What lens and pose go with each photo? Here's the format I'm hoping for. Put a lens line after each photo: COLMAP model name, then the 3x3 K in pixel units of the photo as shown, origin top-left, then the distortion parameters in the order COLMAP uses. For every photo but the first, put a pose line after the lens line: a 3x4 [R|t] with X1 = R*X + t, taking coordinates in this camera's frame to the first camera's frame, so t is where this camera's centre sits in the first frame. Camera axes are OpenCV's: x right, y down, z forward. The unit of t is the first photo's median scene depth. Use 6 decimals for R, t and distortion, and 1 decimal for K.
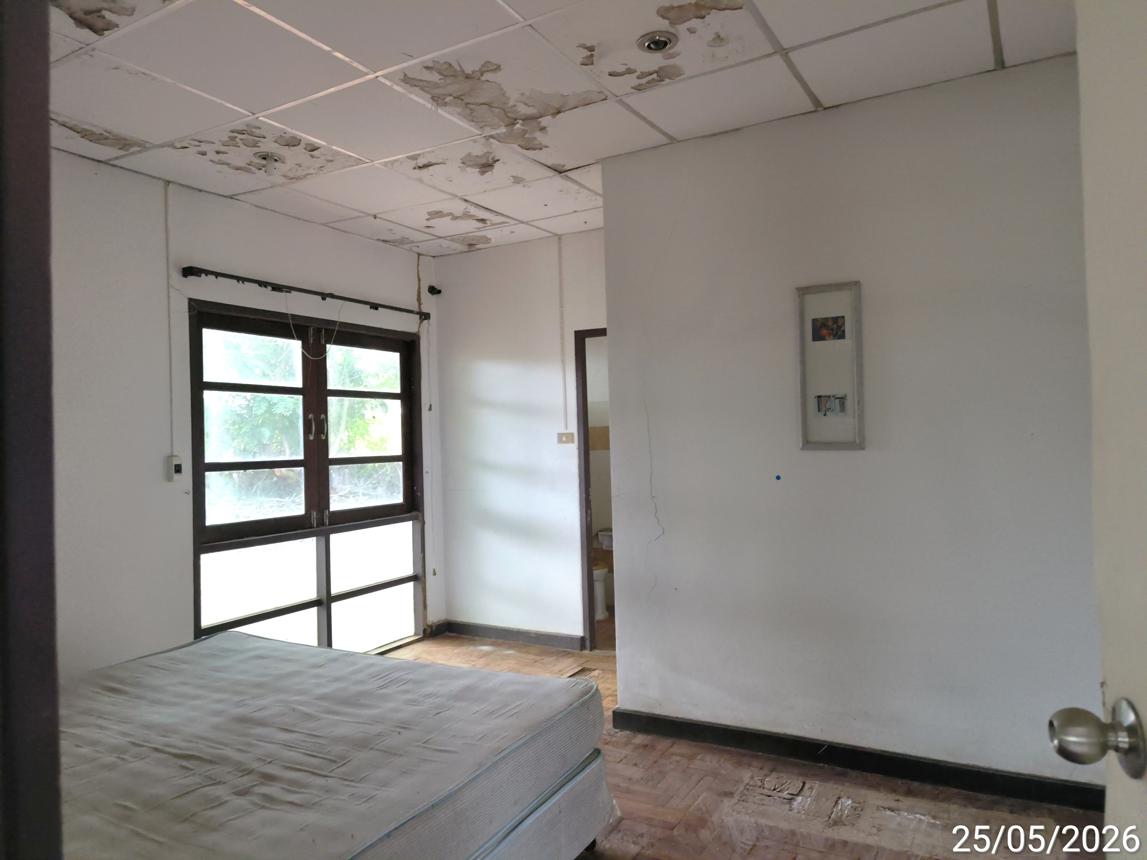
lens RADIAL K [[761.9, 0, 573.5], [0, 761.9, 430.0], [0, 0, 1]] dist [0.000403, -0.000217]
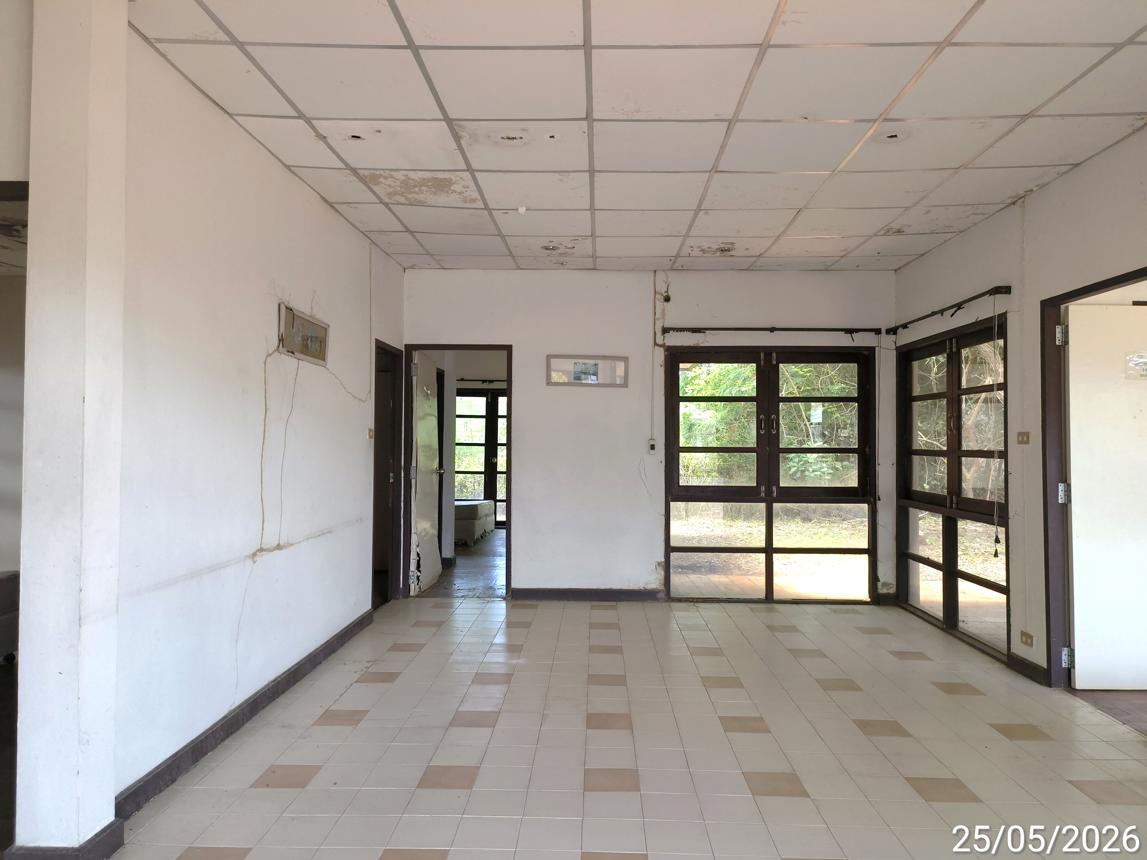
lens RADIAL K [[761.9, 0, 573.5], [0, 761.9, 430.0], [0, 0, 1]] dist [0.000403, -0.000217]
pose [[0.469630, 0.023963, -0.882538, 0.836544], [-0.007611, 0.999704, 0.023095, -0.027287], [0.882830, -0.004129, 0.469674, 0.041805]]
